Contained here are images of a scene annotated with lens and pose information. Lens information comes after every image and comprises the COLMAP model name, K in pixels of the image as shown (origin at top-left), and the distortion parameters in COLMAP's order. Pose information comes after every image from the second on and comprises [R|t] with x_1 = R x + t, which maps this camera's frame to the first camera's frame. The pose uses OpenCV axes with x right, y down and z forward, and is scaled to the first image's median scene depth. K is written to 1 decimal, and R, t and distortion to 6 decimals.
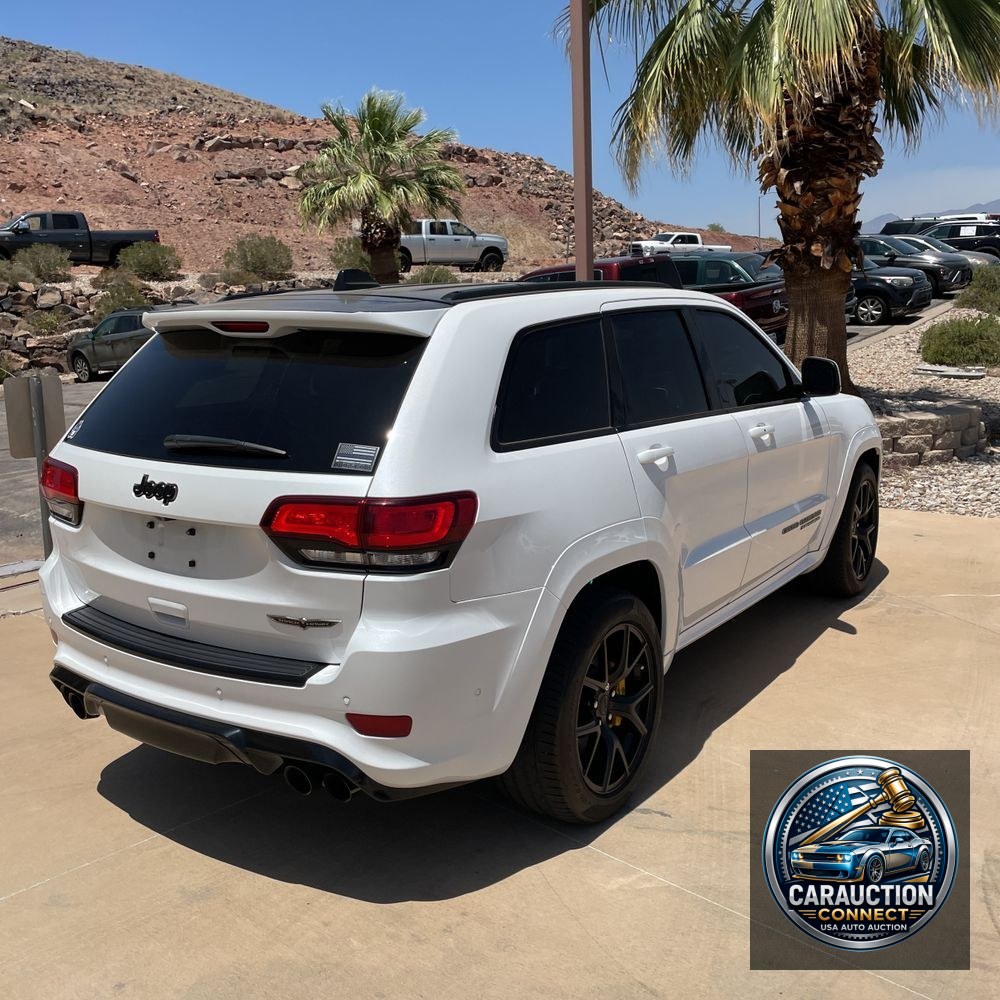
lens RADIAL K [[1013.6, 0, 503.0], [0, 1013.6, 495.6], [0, 0, 1]] dist [0.093506, -0.112861]
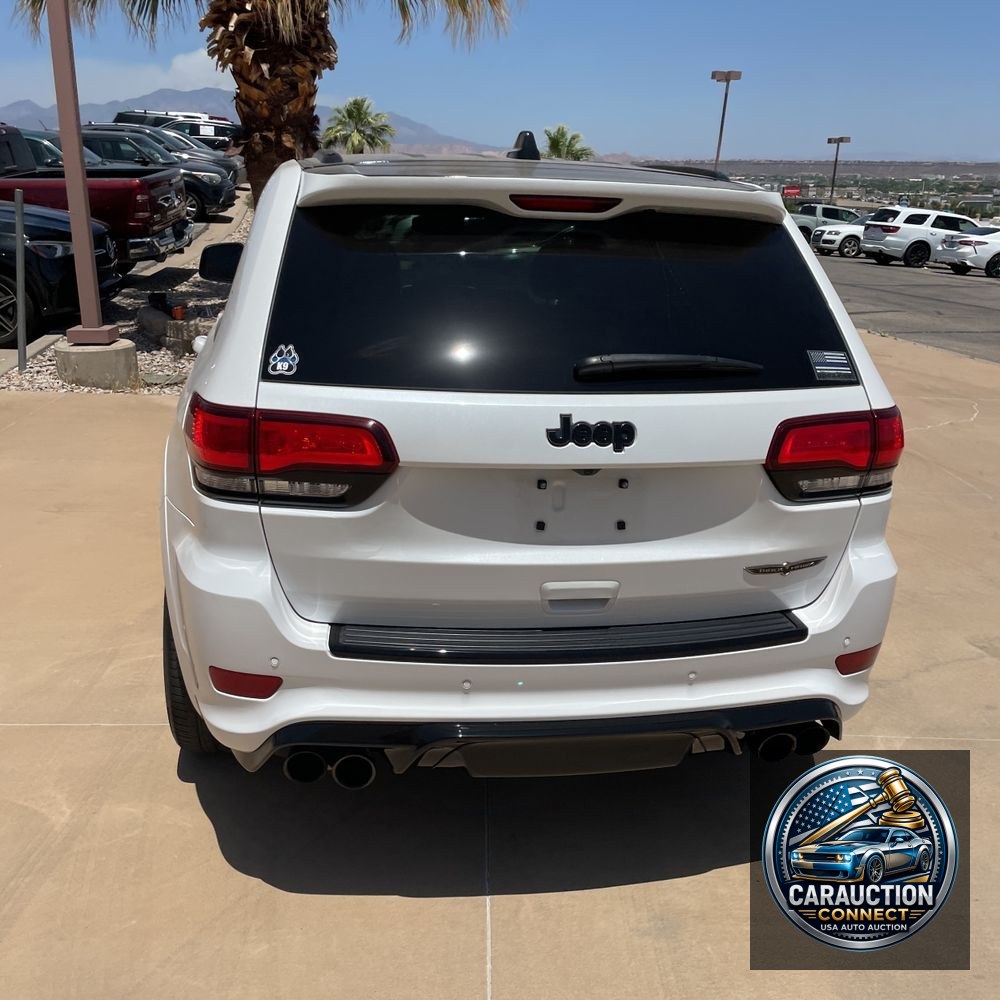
lens RADIAL K [[1022.2, 0, 498.6], [0, 1022.2, 489.4], [0, 0, 1]] dist [0.088475, -0.109734]
pose [[0.731217, -0.146825, 0.666156, -0.096777], [0.087489, 0.988682, 0.121879, -0.006673], [-0.676511, -0.030839, 0.735787, 0.055884]]
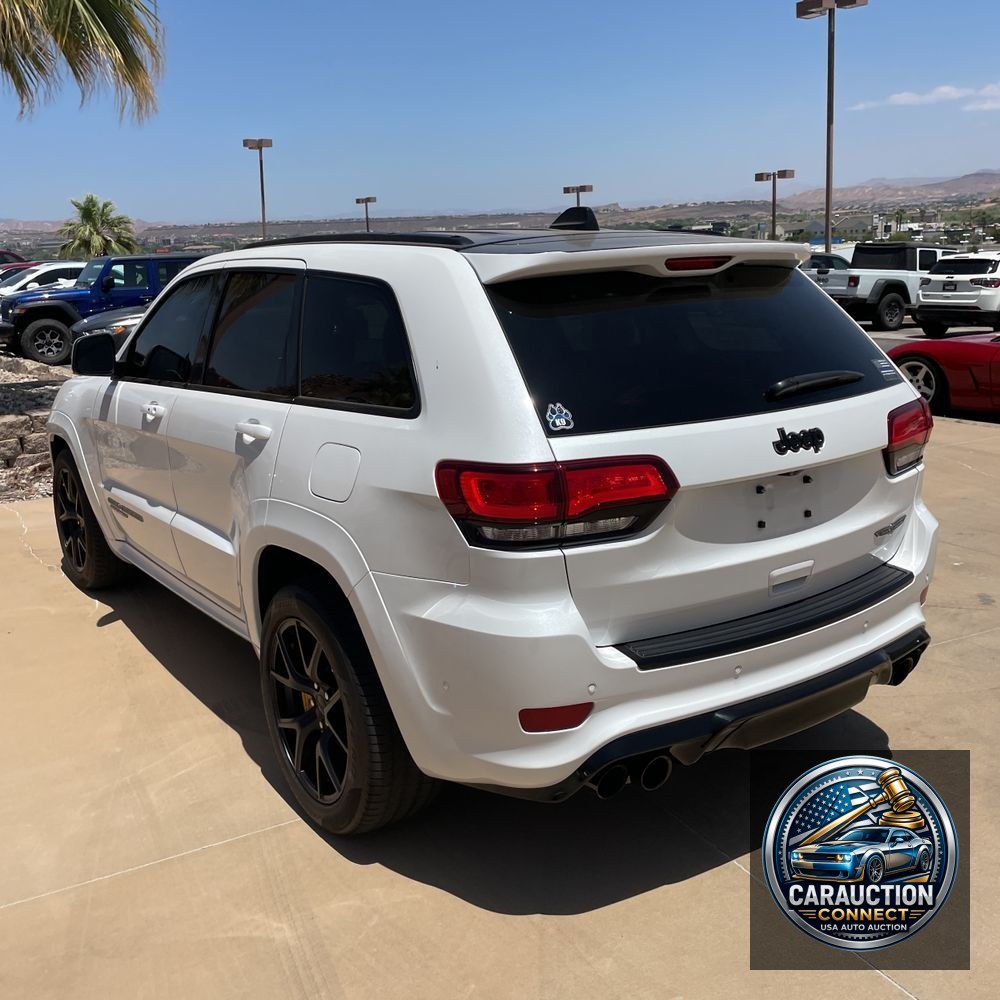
lens RADIAL K [[1021.4, 0, 473.7], [0, 1021.4, 462.0], [0, 0, 1]] dist [0.087742, -0.013336]
pose [[0.383097, -0.180424, 0.905916, -0.139712], [0.210722, 0.971948, 0.104465, -0.015595], [-0.899351, 0.150877, 0.410370, 0.097794]]
